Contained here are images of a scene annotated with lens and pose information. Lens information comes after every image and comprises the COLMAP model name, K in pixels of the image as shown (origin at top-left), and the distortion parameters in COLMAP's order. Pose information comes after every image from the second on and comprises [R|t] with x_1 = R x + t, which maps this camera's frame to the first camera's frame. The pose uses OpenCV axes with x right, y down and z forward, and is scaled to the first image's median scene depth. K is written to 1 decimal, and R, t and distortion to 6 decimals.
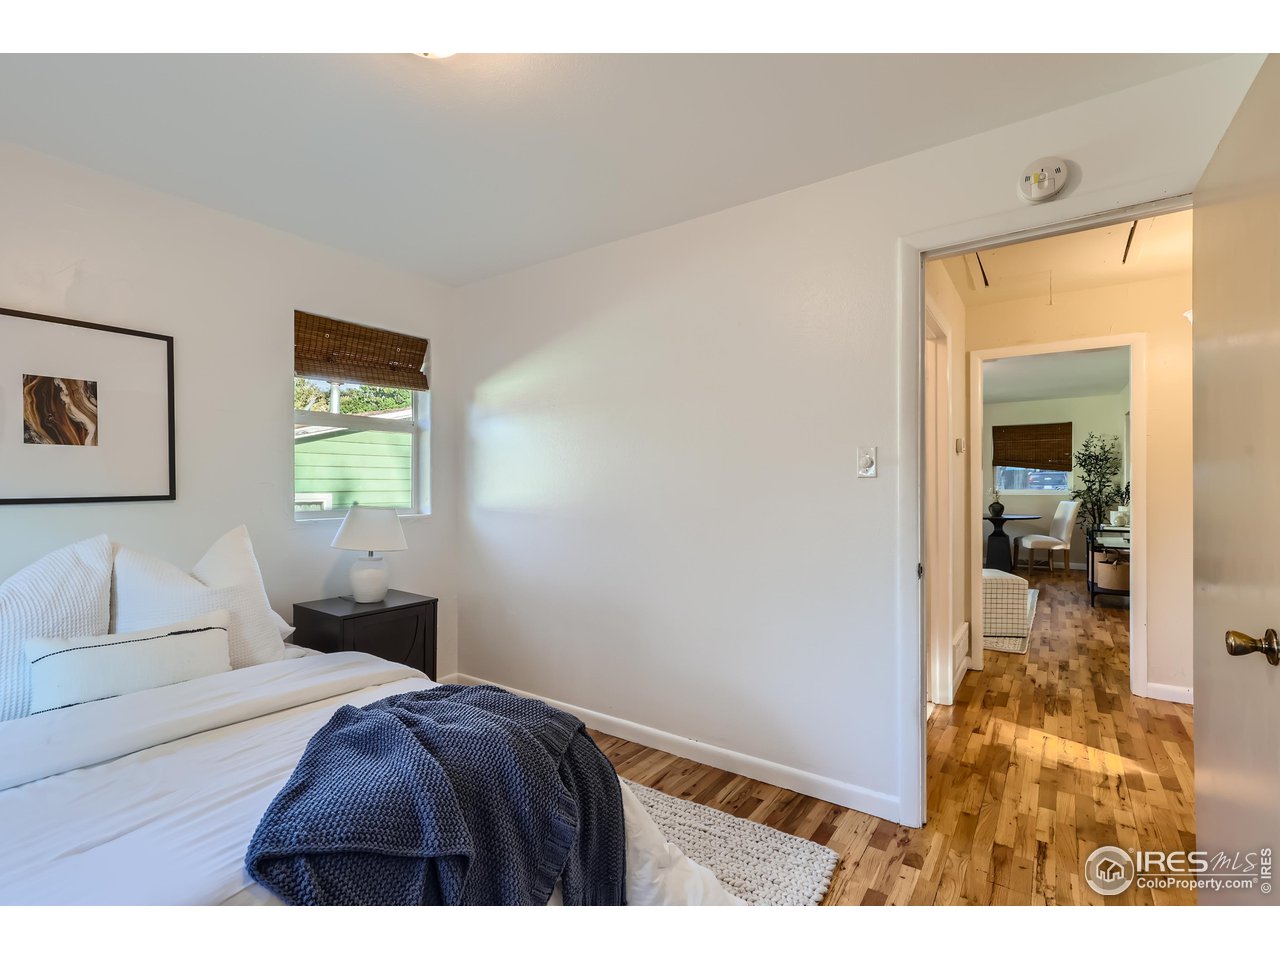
lens RADIAL K [[598.4, 0, 644.1], [0, 598.4, 486.7], [0, 0, 1]] dist [-0.003310, 0.005868]
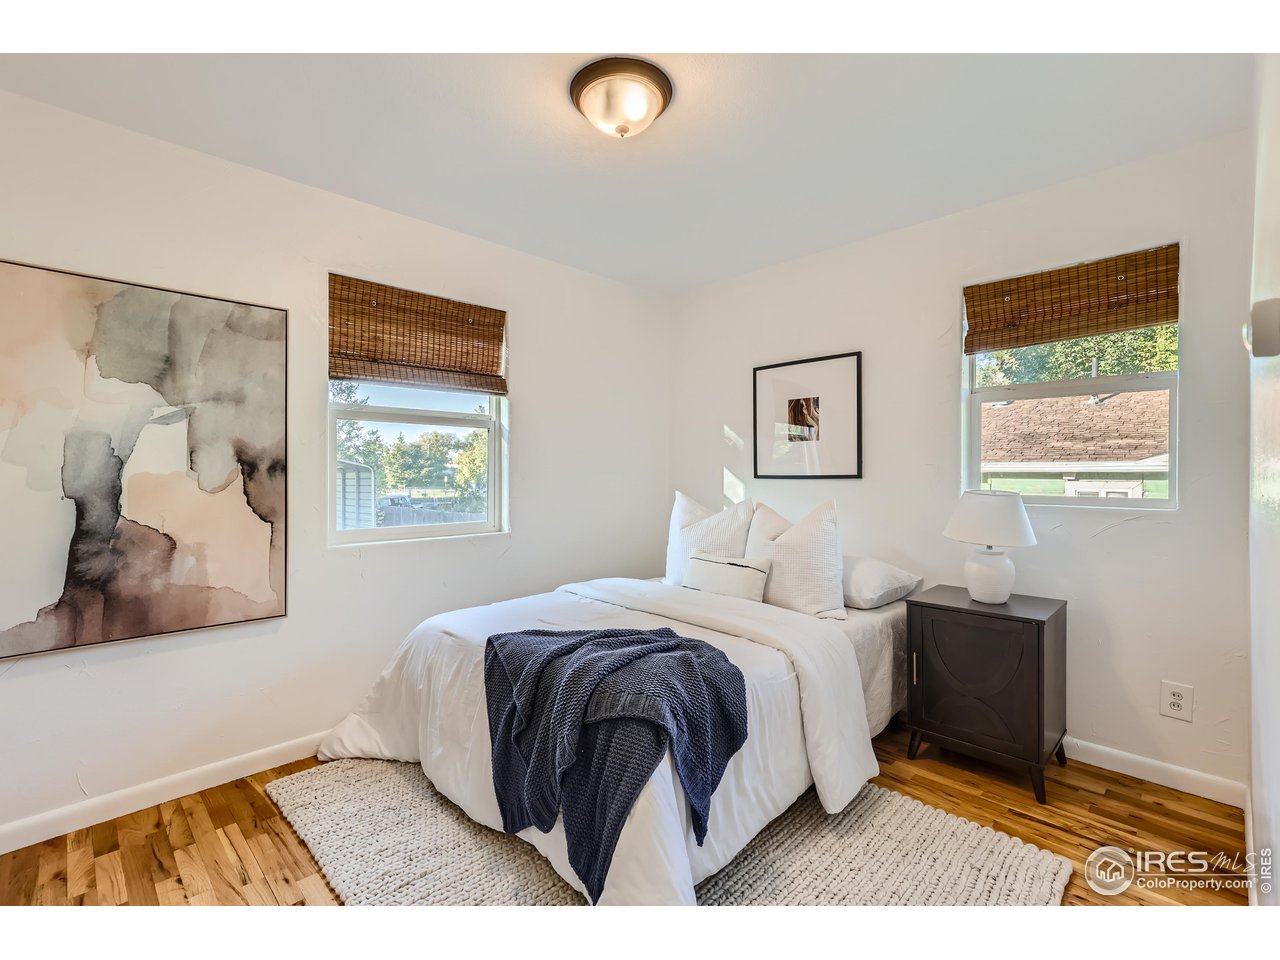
lens RADIAL K [[590.4, 0, 640.0], [0, 590.4, 480.0], [0, 0, 1]] dist [-0.000674, 0.006139]
pose [[-0.184881, 0.021400, -0.982528, 0.707459], [0.001224, 0.999767, 0.021546, -0.003621], [0.982760, 0.002781, -0.184864, 0.998091]]
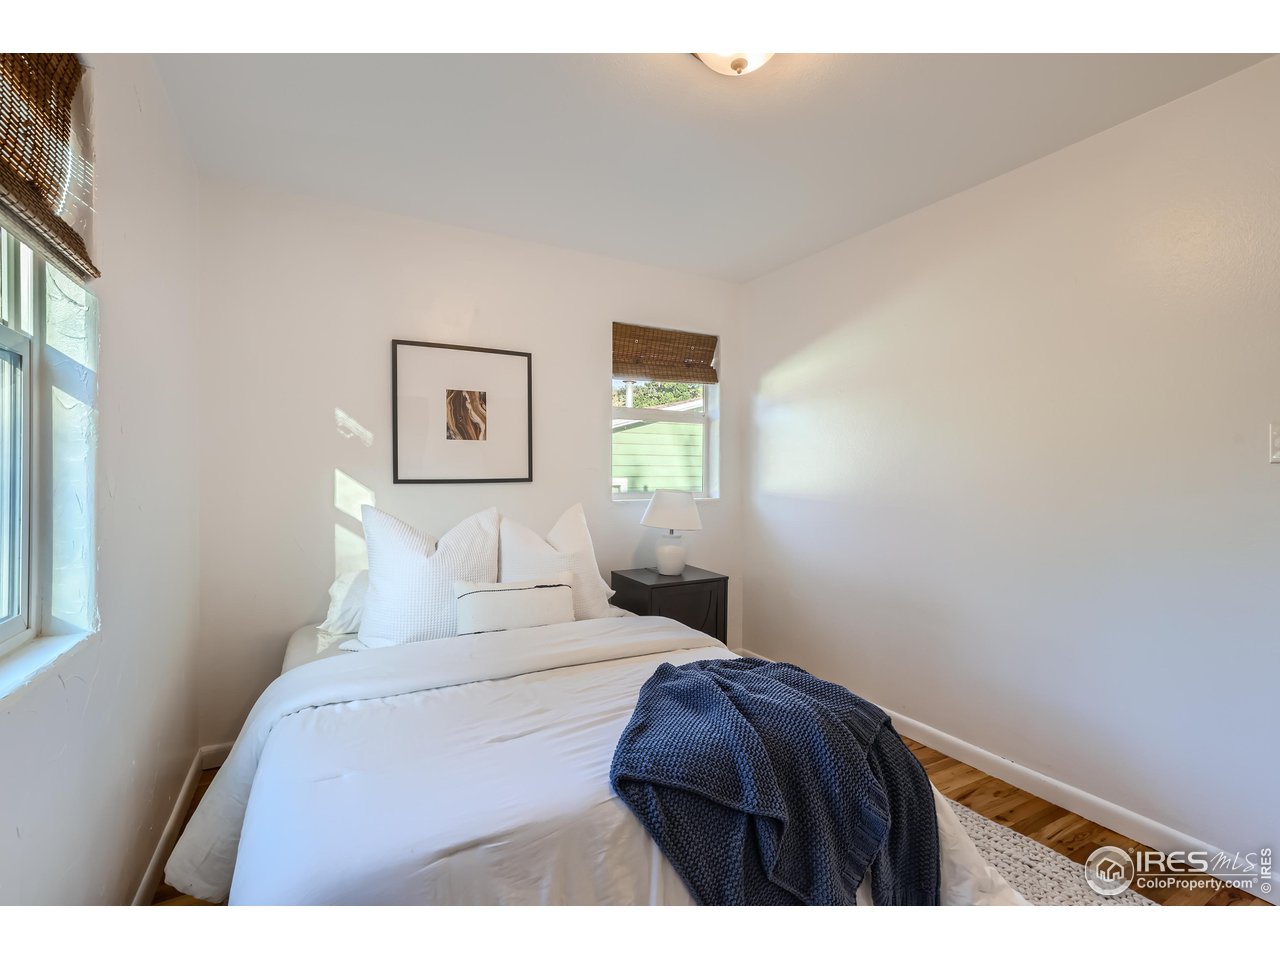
lens RADIAL K [[586.7, 0, 641.1], [0, 586.7, 475.0], [0, 0, 1]] dist [-0.002123, 0.004989]
pose [[0.901452, 0.006990, -0.432822, -0.048470], [-0.005676, 0.999975, 0.004328, 0.001262], [0.432841, -0.001444, 0.901469, -0.026713]]
